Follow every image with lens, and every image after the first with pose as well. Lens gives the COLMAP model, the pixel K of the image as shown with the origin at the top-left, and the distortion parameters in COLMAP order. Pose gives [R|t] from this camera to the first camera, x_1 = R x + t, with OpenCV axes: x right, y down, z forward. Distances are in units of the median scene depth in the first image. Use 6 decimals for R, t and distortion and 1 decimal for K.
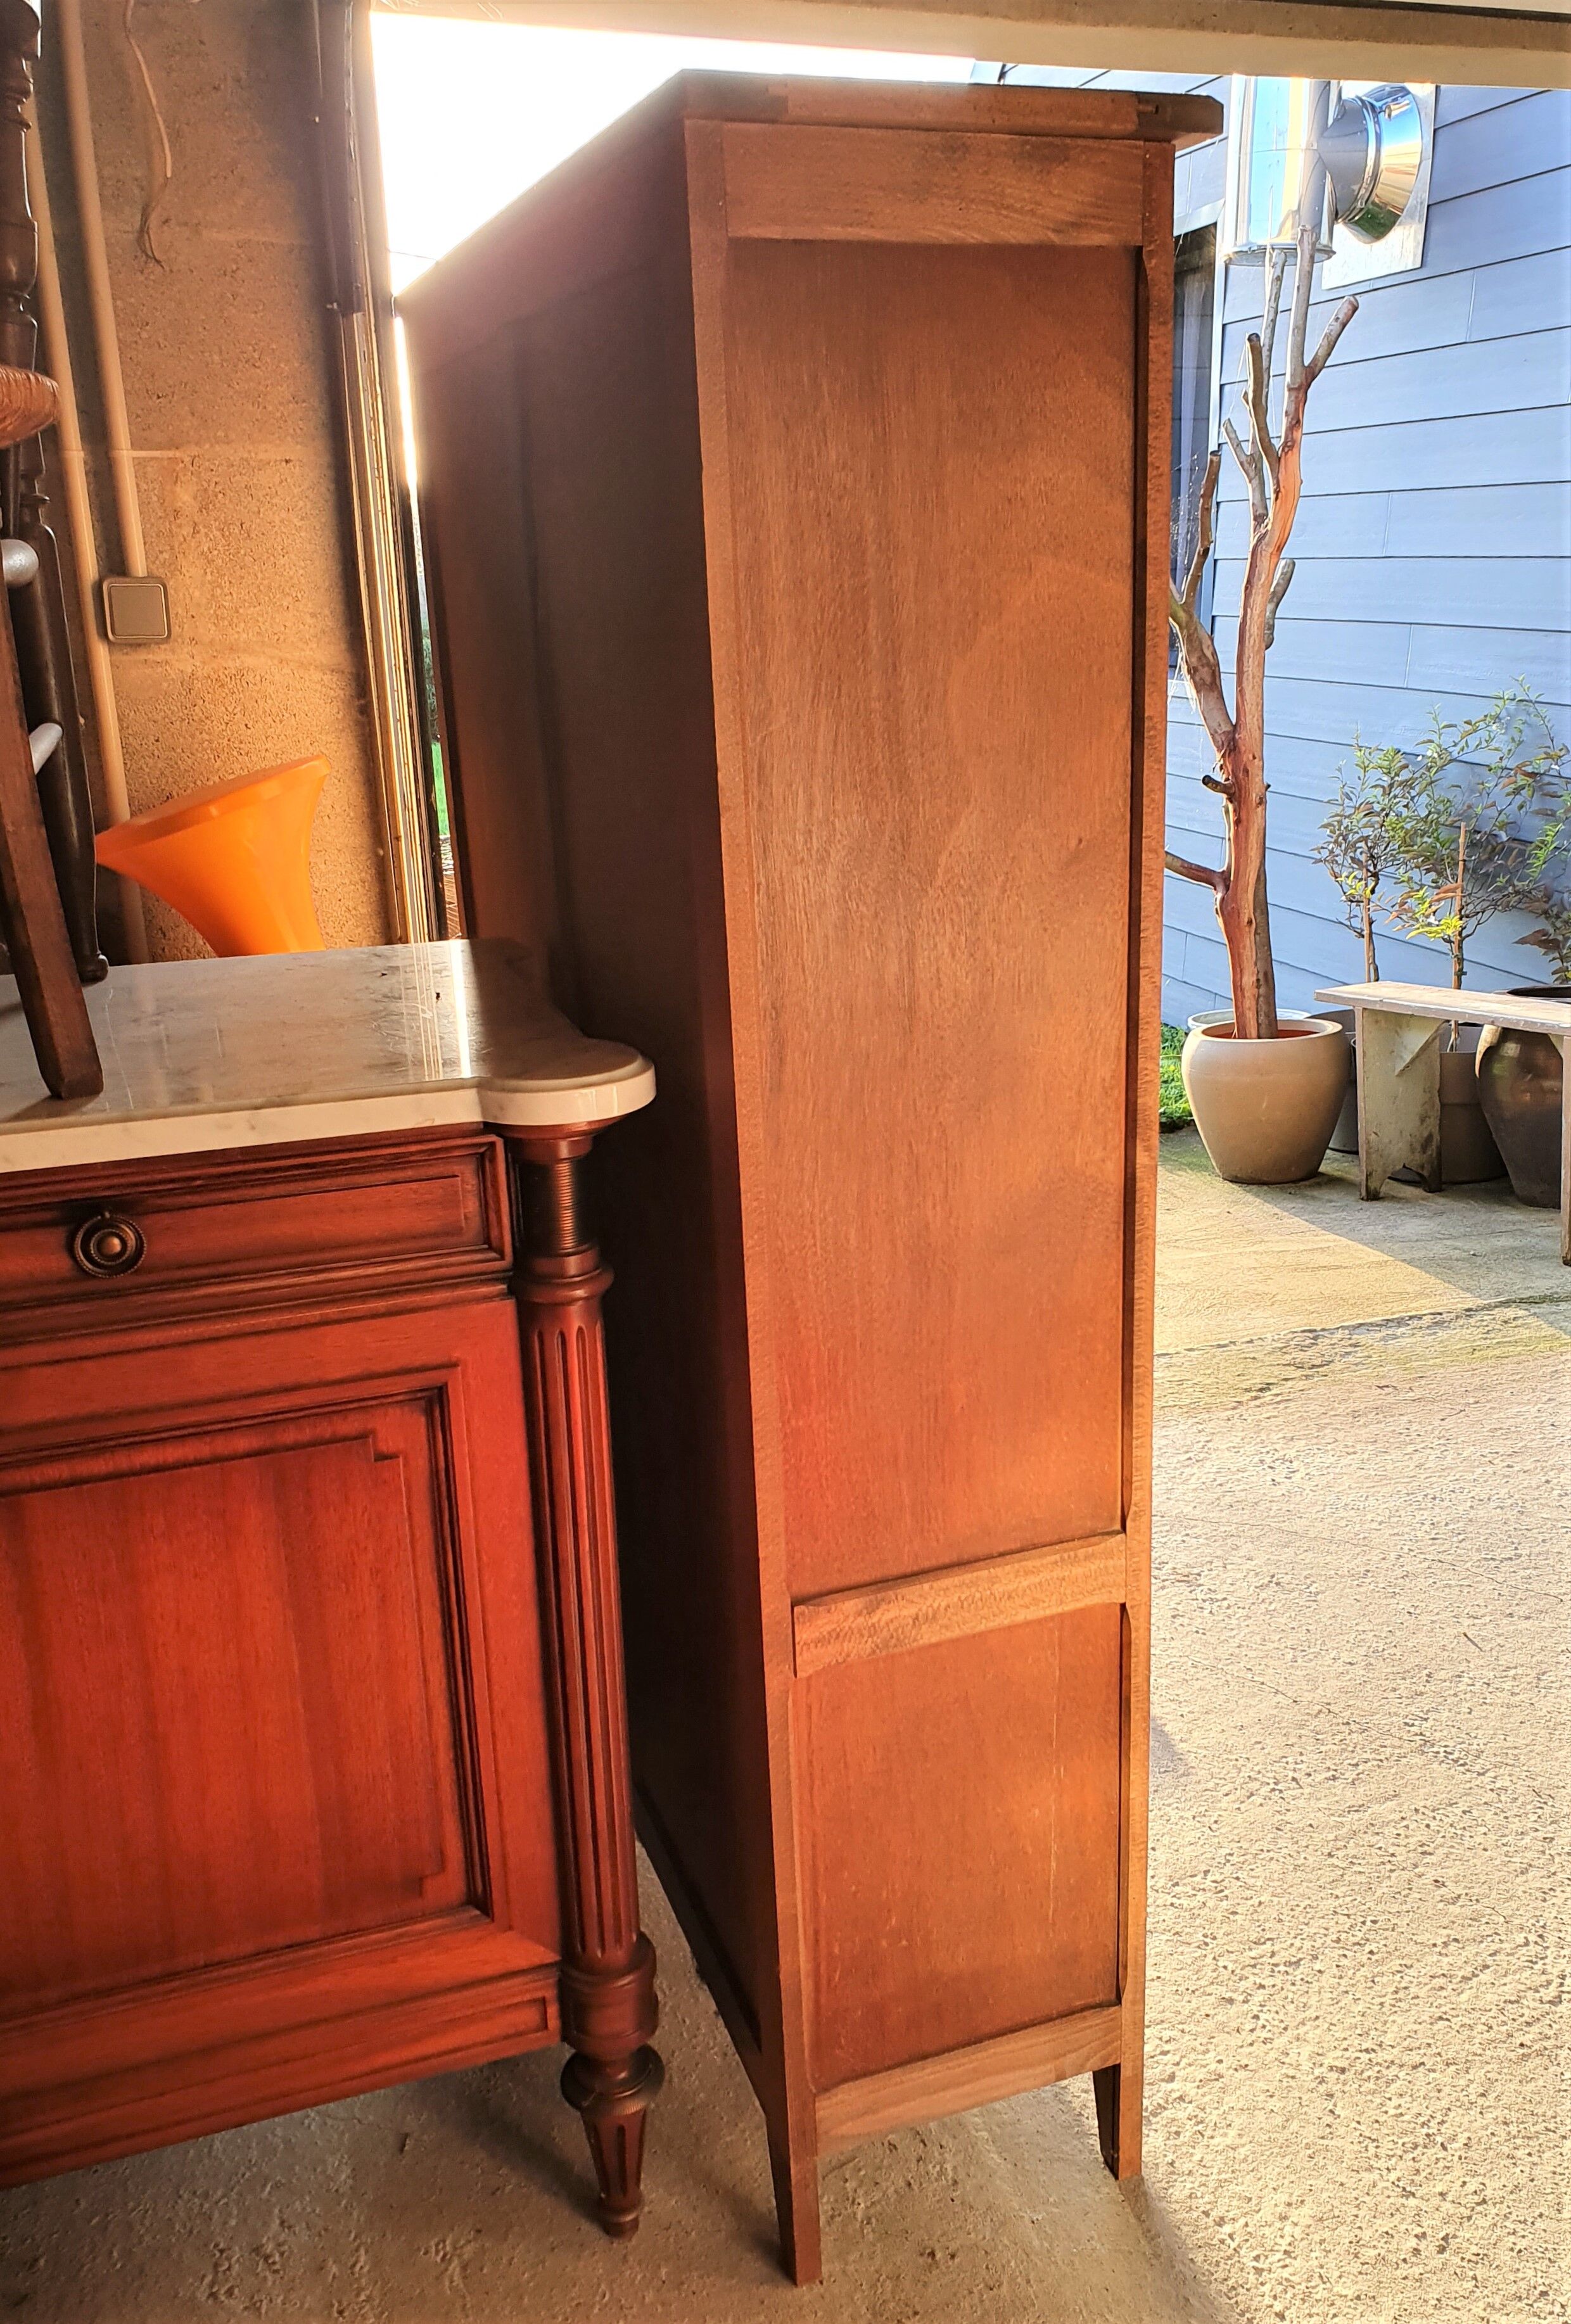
lens RADIAL K [[2008.2, 0, 797.0], [0, 2008.2, 1155.7], [0, 0, 1]] dist [0.006195, 0.023759]
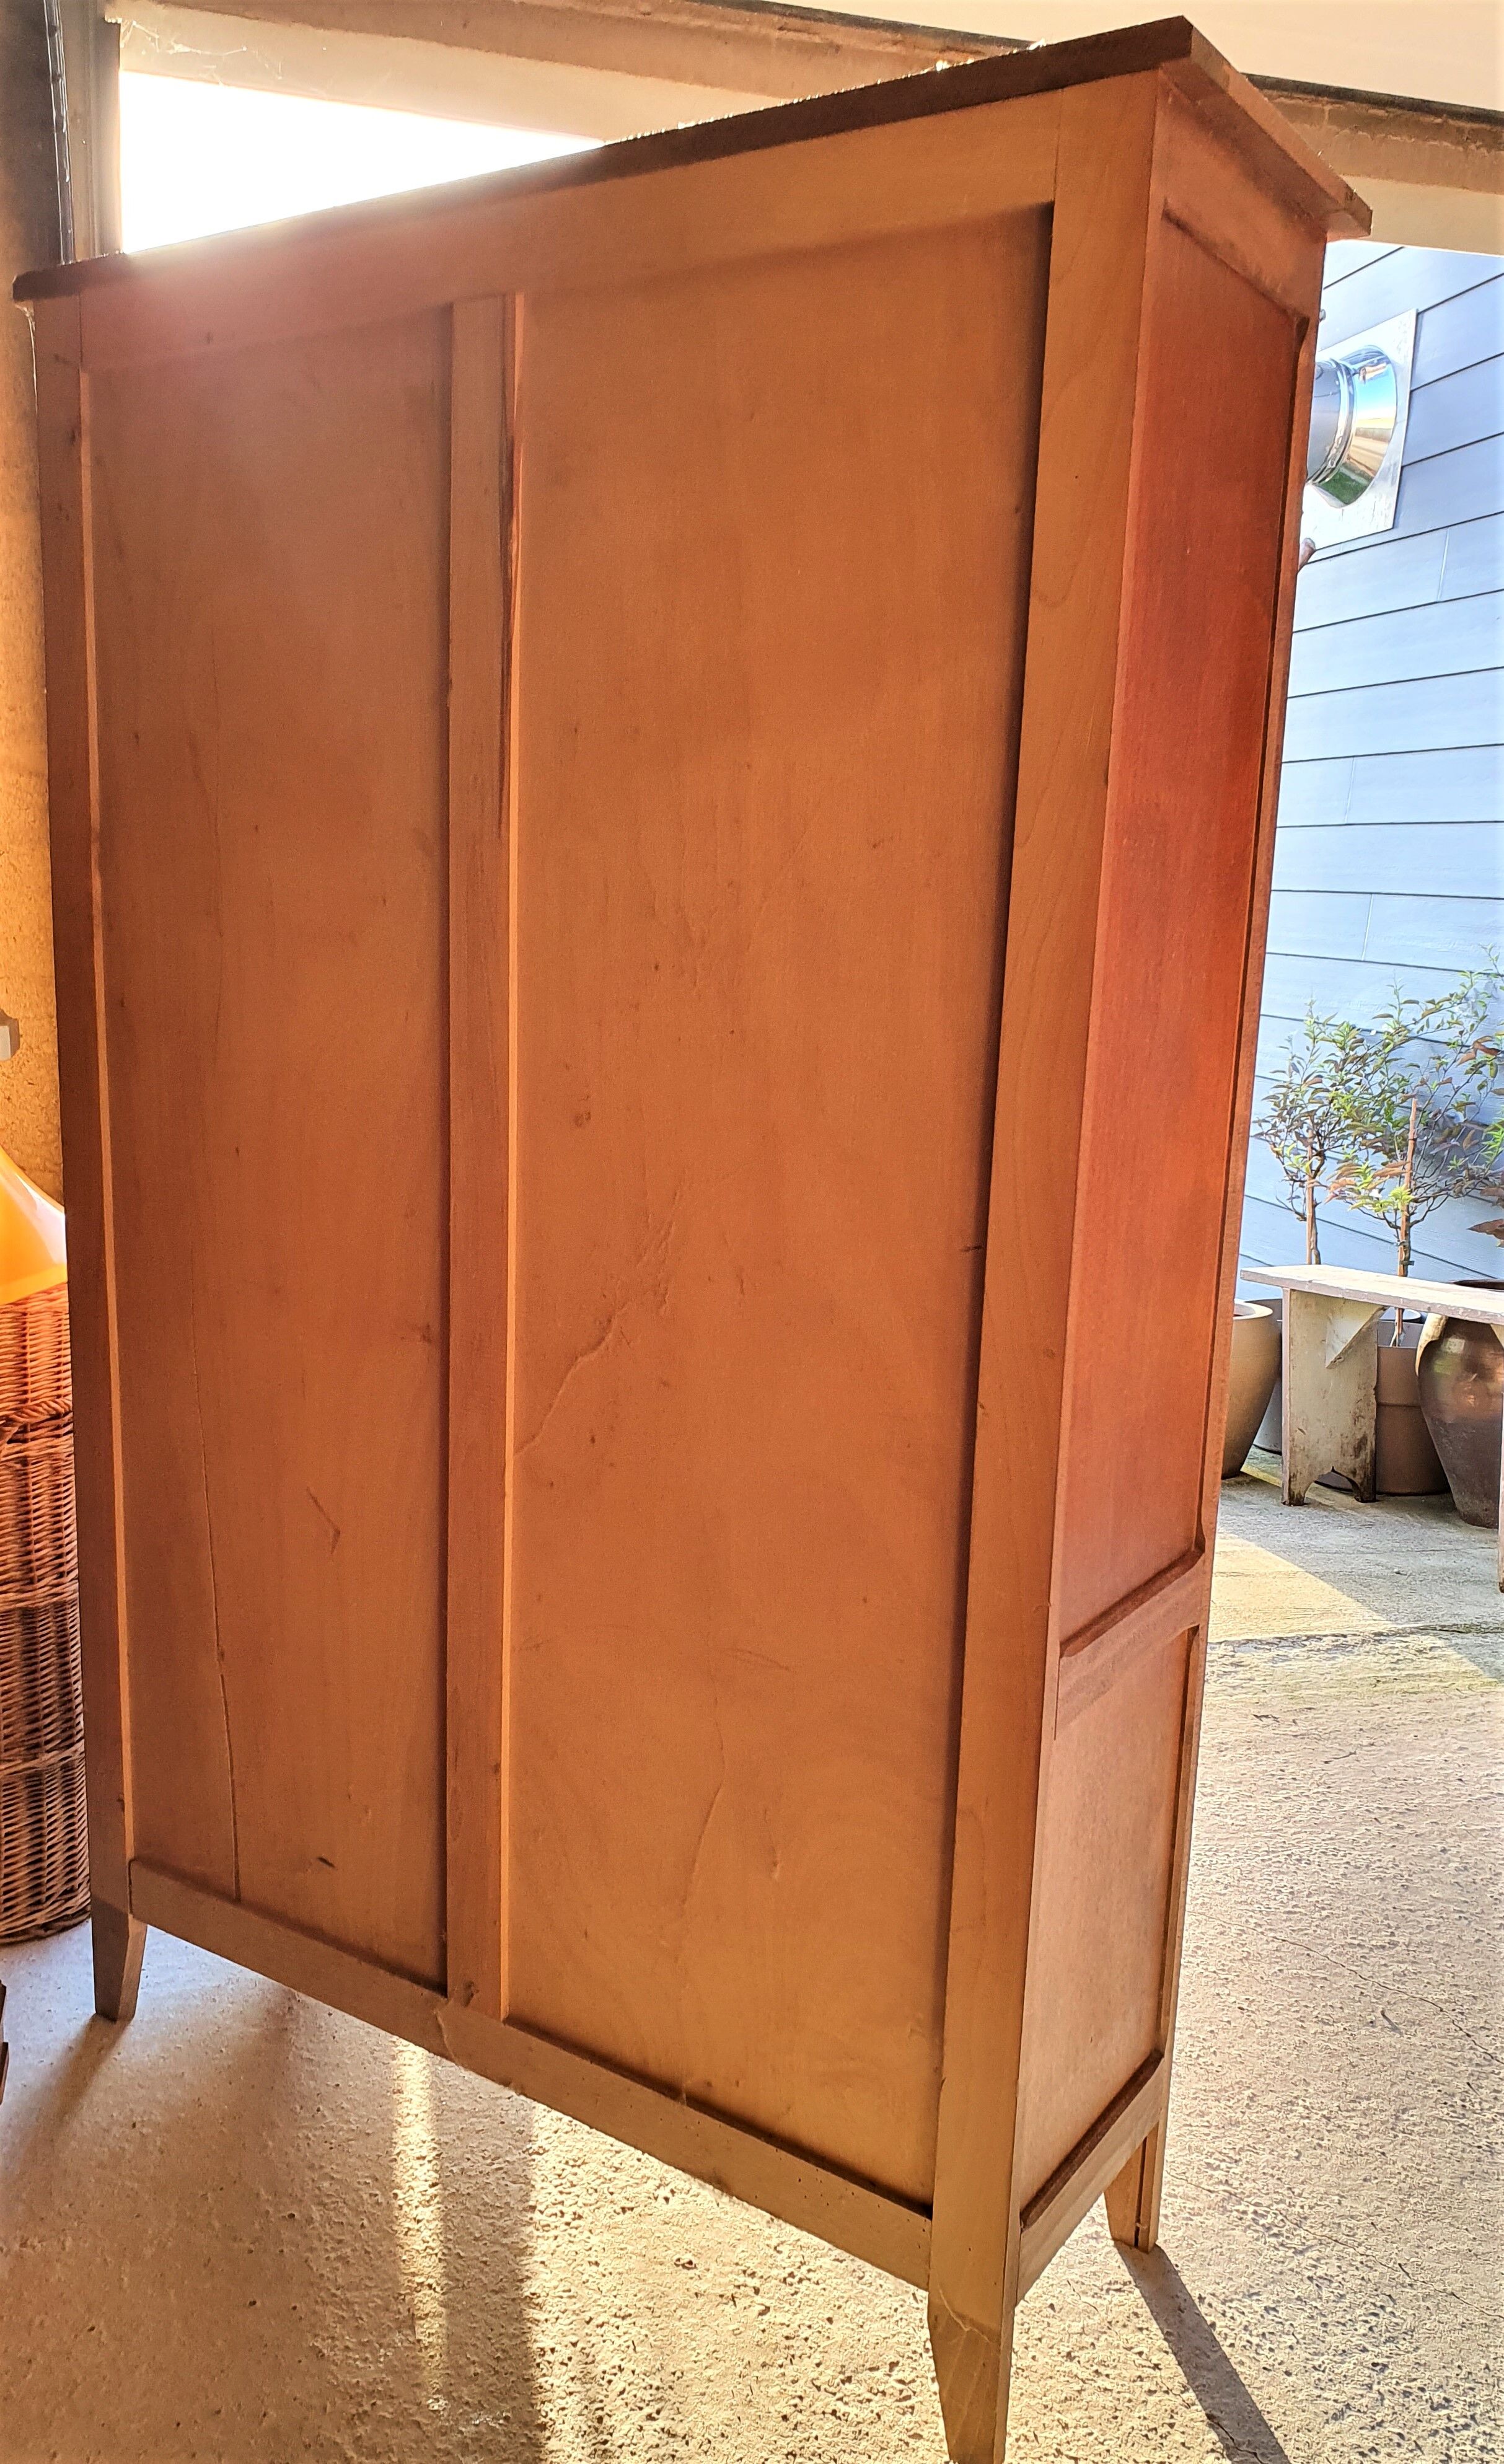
lens RADIAL K [[1891.9, 0, 738.7], [0, 1891.9, 1231.9], [0, 0, 1]] dist [-0.000905, 0.050367]
pose [[0.995584, 0.067427, -0.065309, 0.088206], [-0.074637, 0.990544, -0.115120, 0.017189], [0.056930, 0.119486, 0.991202, 0.140190]]
